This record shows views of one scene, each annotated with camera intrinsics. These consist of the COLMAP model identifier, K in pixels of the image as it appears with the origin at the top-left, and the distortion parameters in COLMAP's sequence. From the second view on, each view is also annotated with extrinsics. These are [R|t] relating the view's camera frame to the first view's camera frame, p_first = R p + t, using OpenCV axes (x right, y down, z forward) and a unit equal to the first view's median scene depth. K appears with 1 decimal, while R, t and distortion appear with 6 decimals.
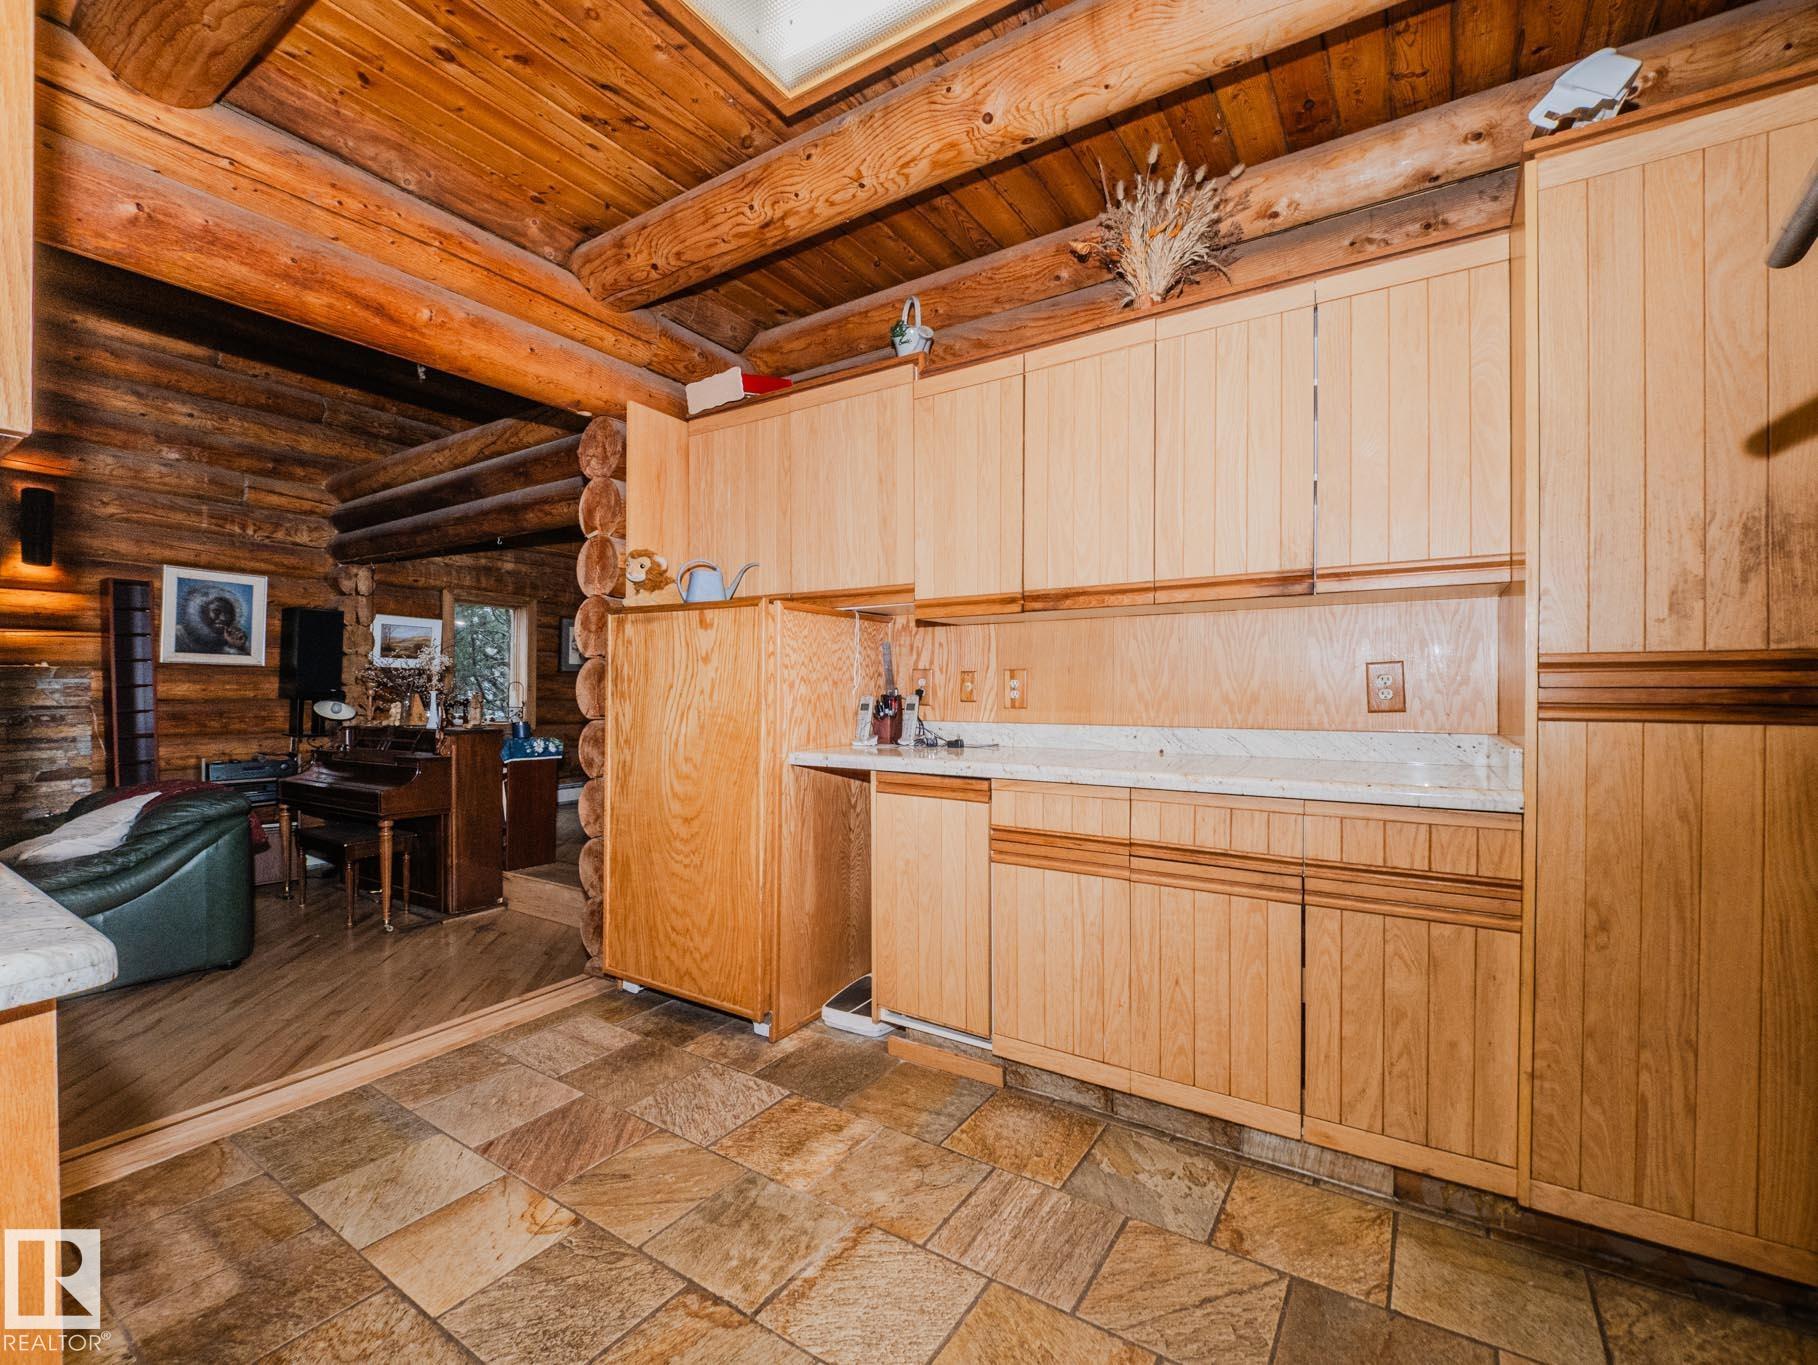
lens RADIAL K [[766.7, 0, 907.5], [0, 766.7, 700.3], [0, 0, 1]] dist [-0.001158, -0.005357]
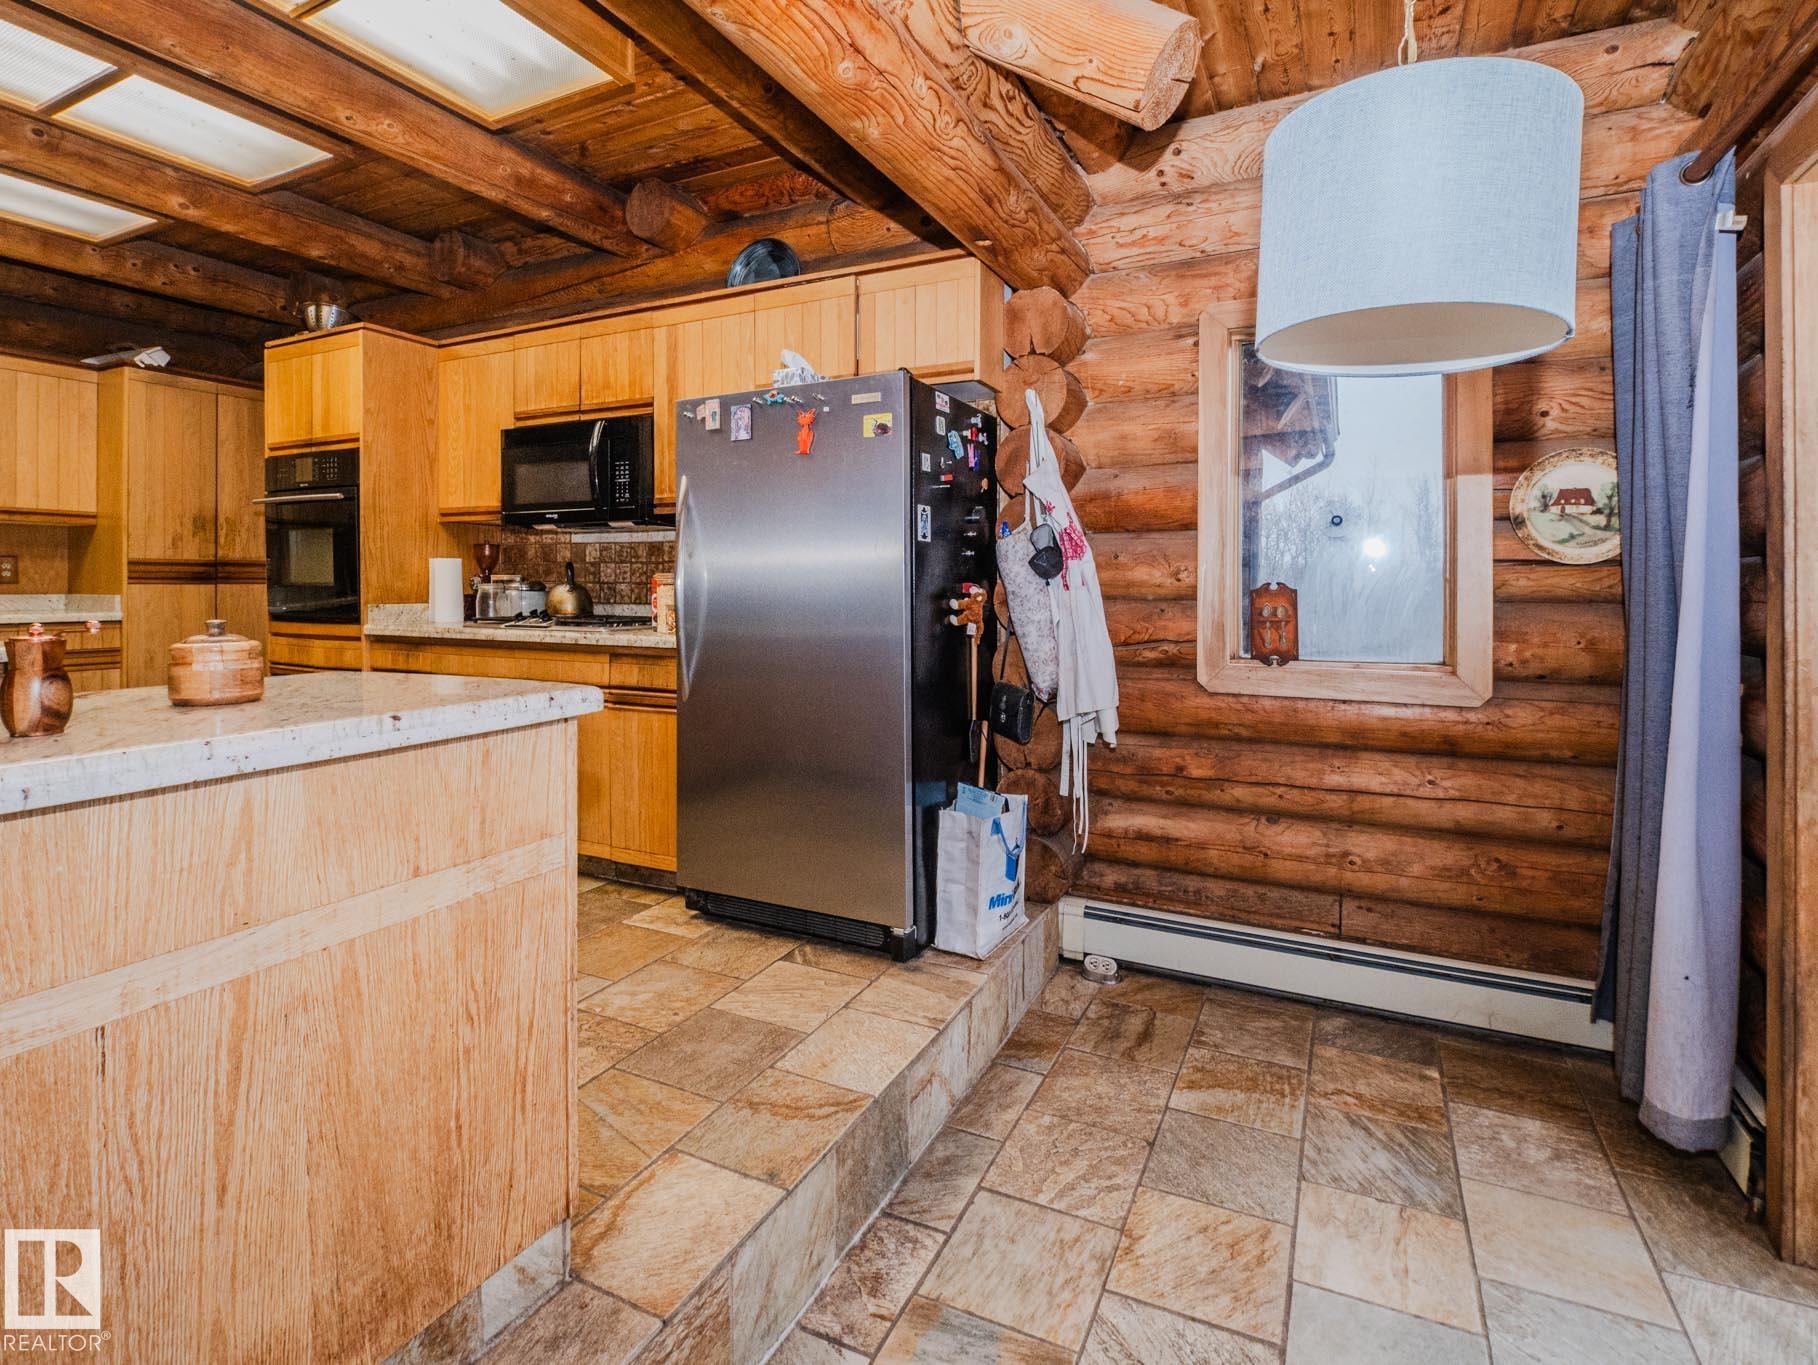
lens RADIAL K [[849.6, 0, 937.8], [0, 849.6, 589.5], [0, 0, 1]] dist [-0.000244, -0.000488]
pose [[-0.143231, -0.005137, 0.989676, -1.859096], [0.007605, 0.999951, 0.006291, 0.035973], [-0.989660, 0.008428, -0.143185, -1.004997]]
